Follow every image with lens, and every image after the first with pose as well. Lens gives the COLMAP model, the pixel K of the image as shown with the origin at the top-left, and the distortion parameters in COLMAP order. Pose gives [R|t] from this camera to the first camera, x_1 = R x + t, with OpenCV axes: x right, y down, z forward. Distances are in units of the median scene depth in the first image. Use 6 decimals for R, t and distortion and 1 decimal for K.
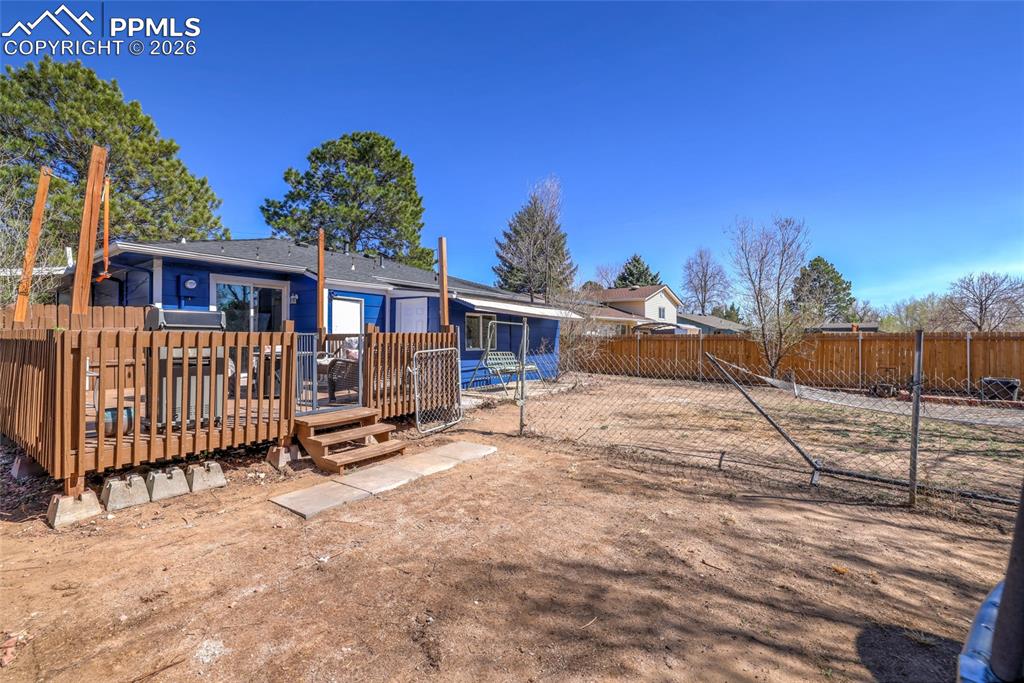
lens RADIAL K [[437.2, 0, 487.0], [0, 437.2, 337.4], [0, 0, 1]] dist [0.023205, 0.000150]
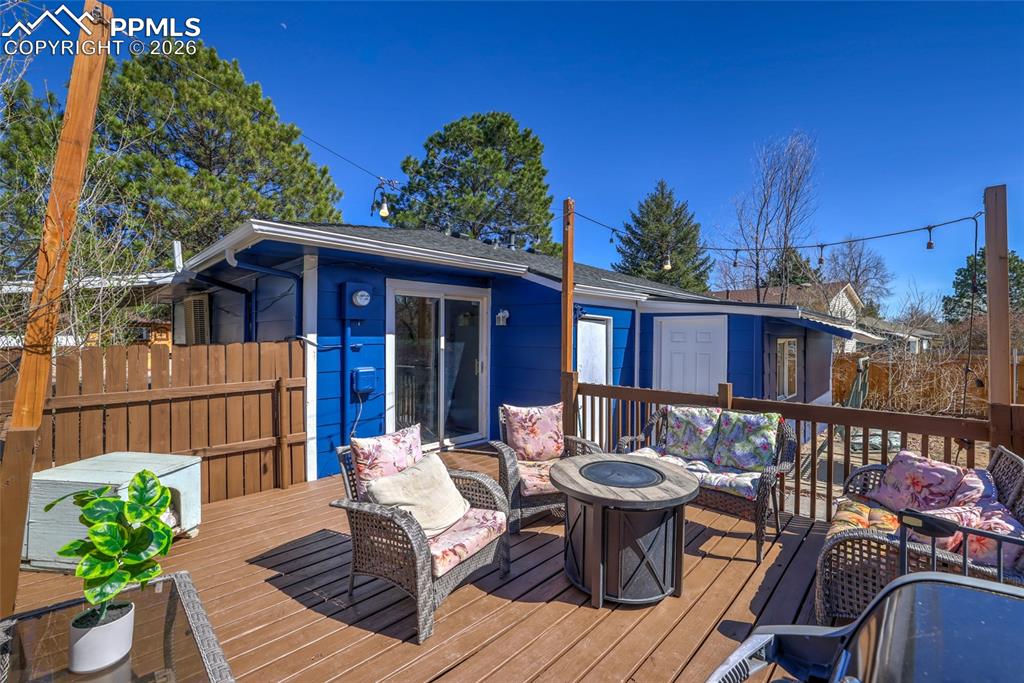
lens RADIAL K [[431.8, 0, 512.0], [0, 431.8, 341.5], [0, 0, 1]] dist [-0.002786, 0.000006]
pose [[0.992760, 0.006412, -0.119944, -0.190368], [-0.004486, 0.999857, 0.016320, -0.034606], [0.120032, -0.015664, 0.992646, 0.218206]]
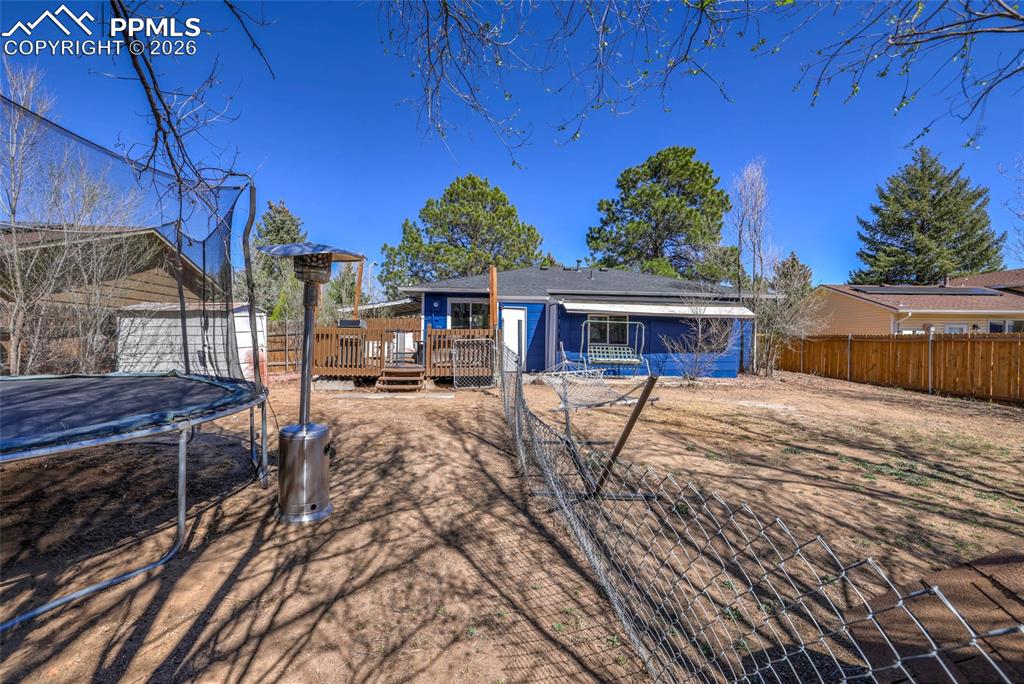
lens RADIAL K [[431.8, 0, 512.0], [0, 431.8, 342.0], [0, 0, 1]] dist [-0.002786, 0.000006]
pose [[0.671760, 0.014423, -0.740628, 0.407077], [-0.011896, 0.999892, 0.008681, 0.007687], [0.740673, 0.002979, 0.671859, 0.011327]]
